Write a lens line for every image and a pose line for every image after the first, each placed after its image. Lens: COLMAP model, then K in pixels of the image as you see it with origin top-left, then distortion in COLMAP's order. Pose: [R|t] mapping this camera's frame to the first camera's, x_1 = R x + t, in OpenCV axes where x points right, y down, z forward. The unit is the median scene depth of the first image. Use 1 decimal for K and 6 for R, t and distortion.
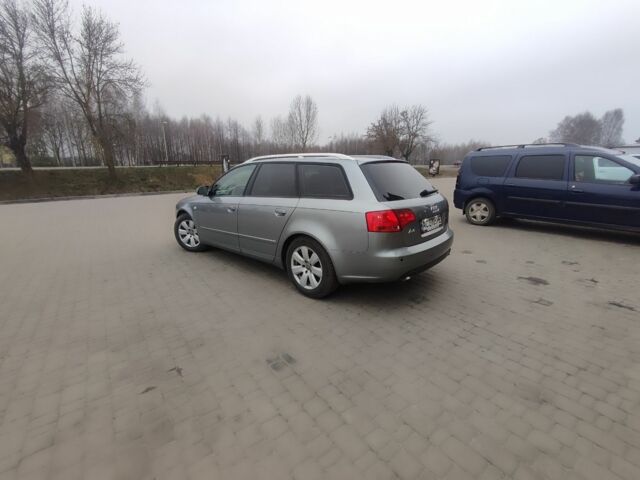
lens RADIAL K [[297.6, 0, 321.3], [0, 297.6, 239.6], [0, 0, 1]] dist [-0.001954, -0.000301]
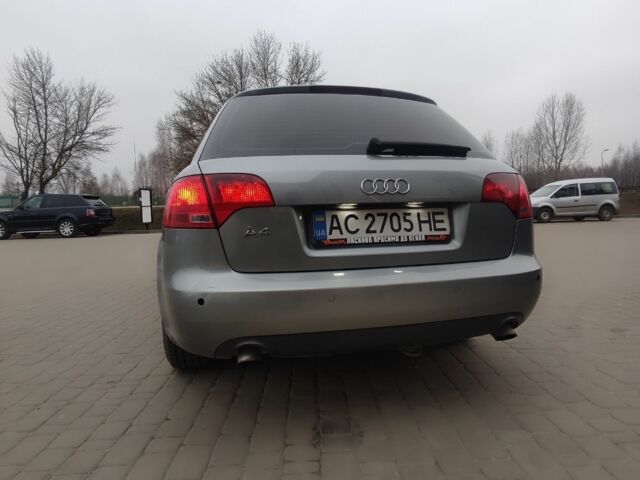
lens RADIAL K [[396.5, 0, 322.6], [0, 396.5, 236.6], [0, 0, 1]] dist [-0.004220, 0.002183]
pose [[0.810004, 0.033358, -0.585474, 0.391656], [-0.125810, 0.985019, -0.117937, 0.015619], [0.572769, 0.169188, 0.802067, 0.375308]]
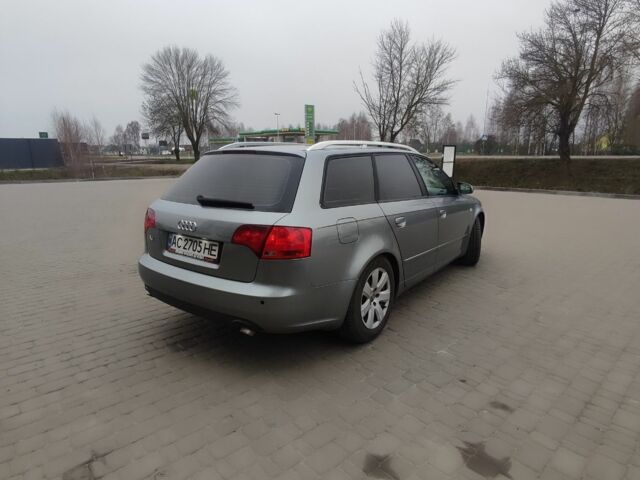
lens RADIAL K [[396.5, 0, 322.3], [0, 396.5, 242.3], [0, 0, 1]] dist [-0.004220, 0.002183]
pose [[0.093921, 0.223841, -0.970090, 0.811186], [-0.248485, 0.948830, 0.194878, -0.199644], [0.964072, 0.222750, 0.144737, 0.755271]]
